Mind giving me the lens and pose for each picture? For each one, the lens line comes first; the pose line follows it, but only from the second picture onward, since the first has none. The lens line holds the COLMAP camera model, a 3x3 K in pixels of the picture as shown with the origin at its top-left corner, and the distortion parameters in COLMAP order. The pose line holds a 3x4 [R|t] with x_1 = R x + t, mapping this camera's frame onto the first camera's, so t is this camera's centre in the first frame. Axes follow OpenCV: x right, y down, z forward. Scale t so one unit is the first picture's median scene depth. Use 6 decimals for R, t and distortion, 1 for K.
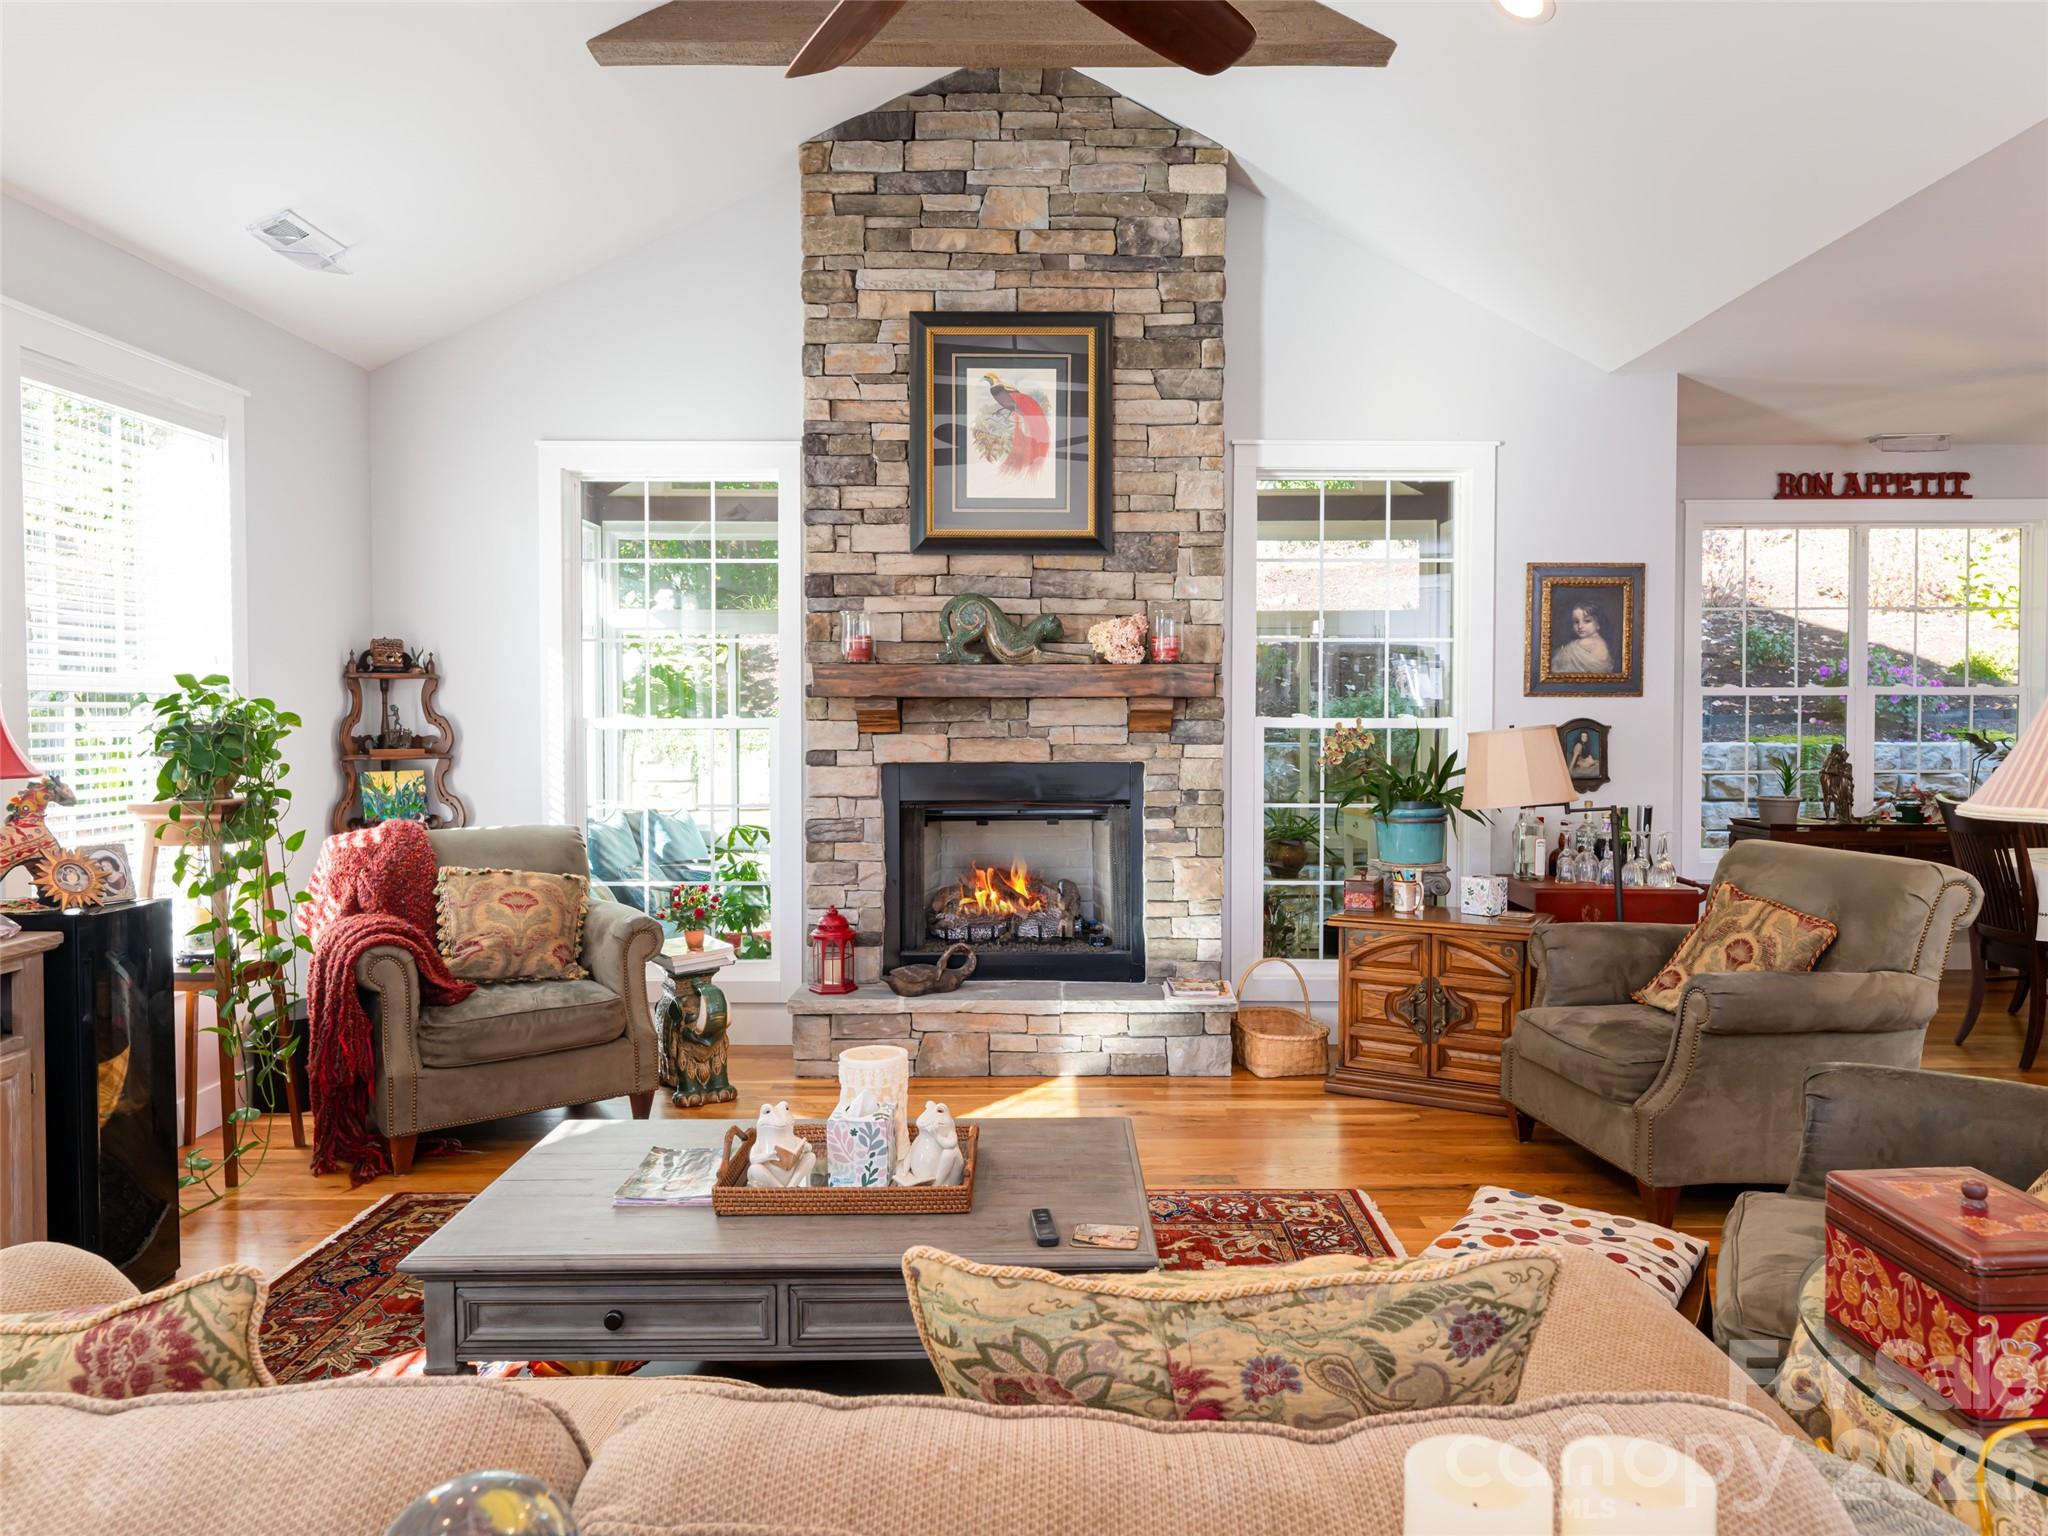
lens RADIAL K [[1299.2, 0, 1022.2], [0, 1299.2, 736.9], [0, 0, 1]] dist [-0.014710, -0.000261]
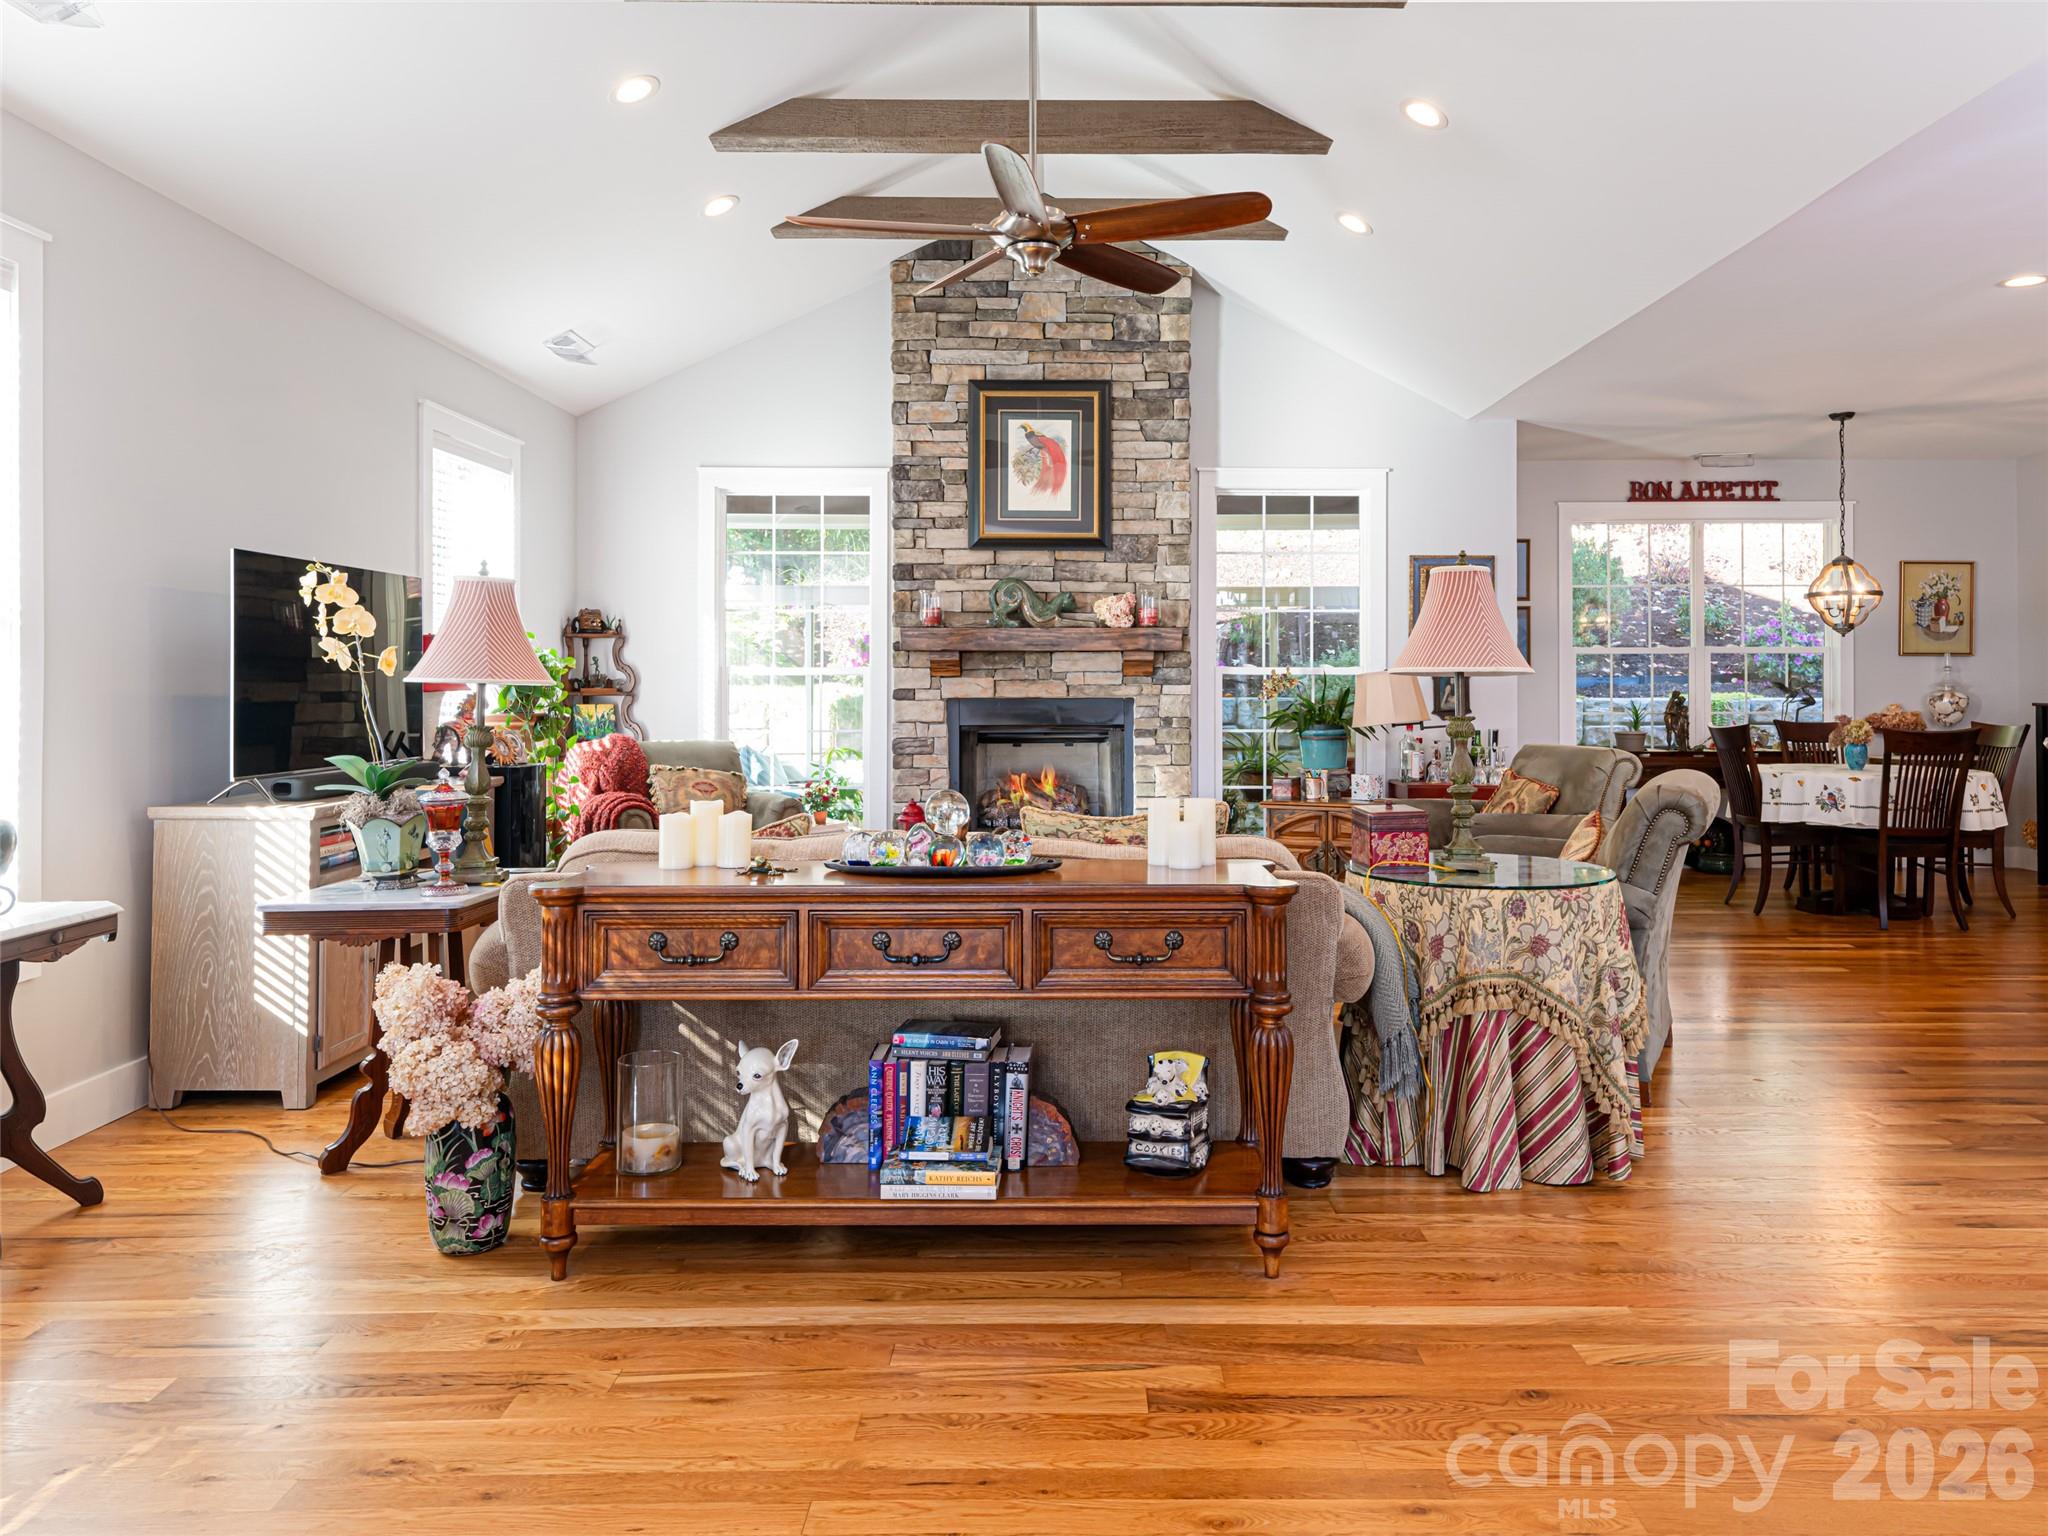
lens RADIAL K [[1444.1, 0, 1031.4], [0, 1444.1, 659.4], [0, 0, 1]] dist [0.002634, 0.000263]
pose [[0.999996, 0.000883, -0.002664, -0.013021], [-0.000987, 0.999231, -0.039188, 0.039778], [0.002628, 0.039191, 0.999228, -0.564681]]
